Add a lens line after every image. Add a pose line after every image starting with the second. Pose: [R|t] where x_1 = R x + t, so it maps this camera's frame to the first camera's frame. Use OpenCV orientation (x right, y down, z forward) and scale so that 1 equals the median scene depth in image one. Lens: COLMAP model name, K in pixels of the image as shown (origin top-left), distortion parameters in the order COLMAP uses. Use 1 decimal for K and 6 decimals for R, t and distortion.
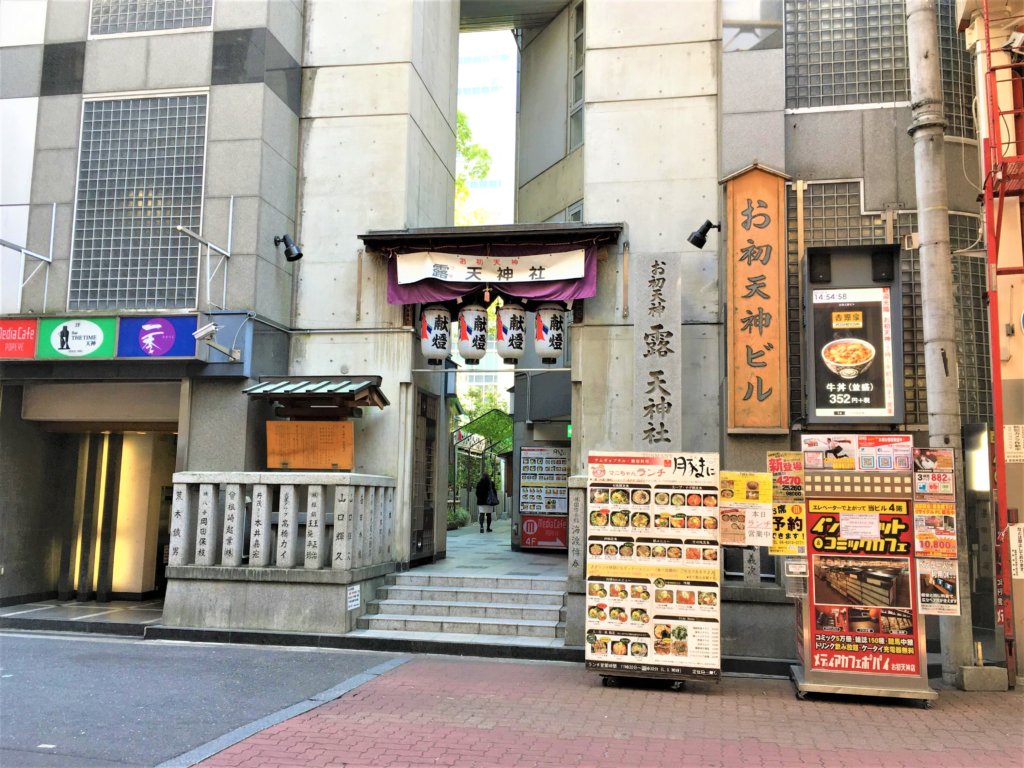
lens RADIAL K [[861.5, 0, 512.0], [0, 861.5, 384.0], [0, 0, 1]] dist [-0.003989, -0.005075]
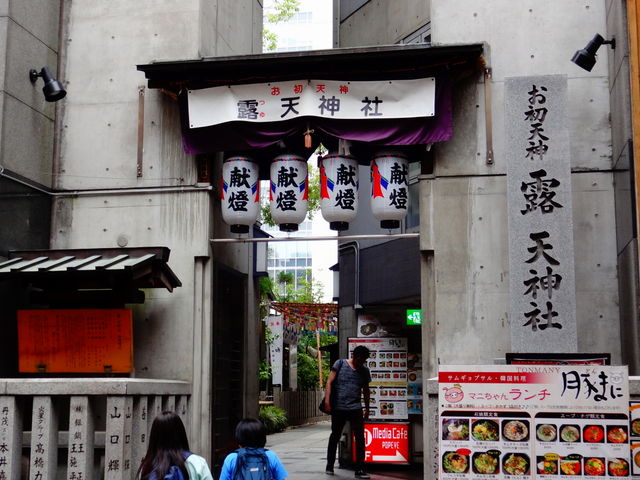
lens RADIAL K [[817.8, 0, 320.0], [0, 817.8, 240.0], [0, 0, 1]] dist [-0.031569, -0.038104]
pose [[0.999835, -0.017432, 0.005084, -0.022755], [0.017630, 0.998964, -0.041958, 0.016204], [-0.004347, 0.042041, 0.999106, 0.282093]]
